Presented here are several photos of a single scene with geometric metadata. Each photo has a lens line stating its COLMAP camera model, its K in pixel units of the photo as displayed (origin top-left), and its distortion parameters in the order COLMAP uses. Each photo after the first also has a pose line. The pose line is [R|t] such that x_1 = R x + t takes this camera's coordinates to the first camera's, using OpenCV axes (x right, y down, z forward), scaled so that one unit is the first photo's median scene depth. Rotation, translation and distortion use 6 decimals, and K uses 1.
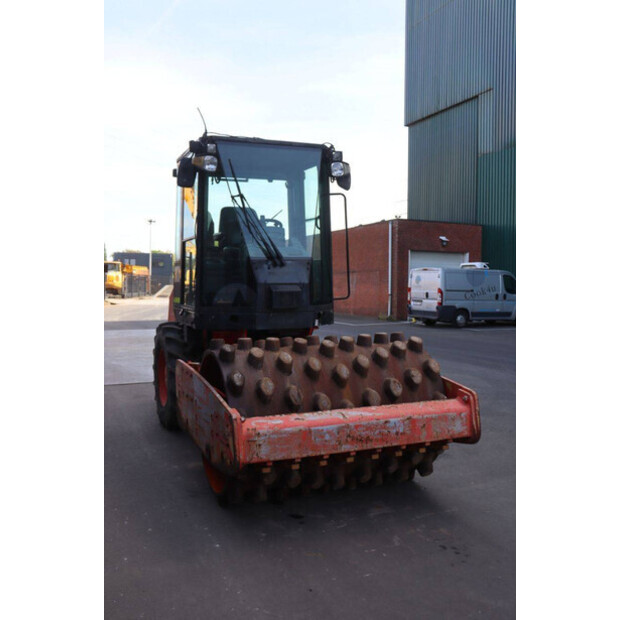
lens RADIAL K [[590.9, 0, 284.5], [0, 590.9, 311.6], [0, 0, 1]] dist [-0.051898, 0.002634]
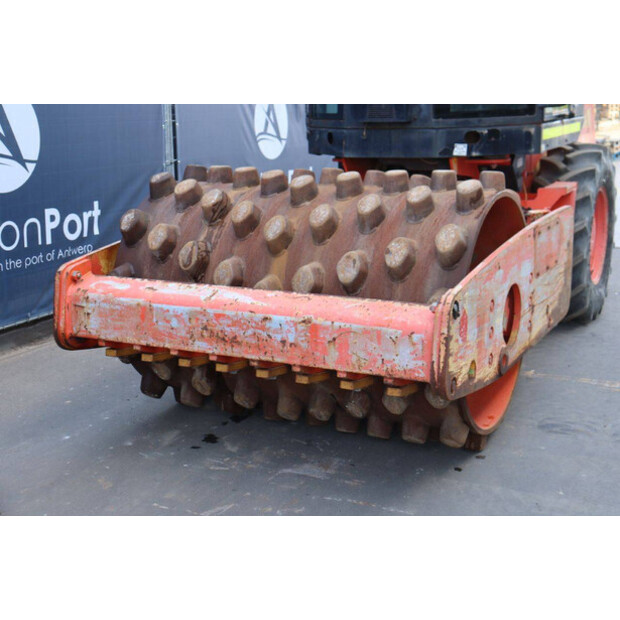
lens RADIAL K [[879.9, 0, 307.3], [0, 879.9, 286.4], [0, 0, 1]] dist [0.114057, 0.032688]
pose [[0.669650, 0.145507, -0.728284, 0.821125], [-0.020556, 0.983875, 0.177672, 0.000276], [0.742393, -0.104008, 0.661842, 0.452491]]
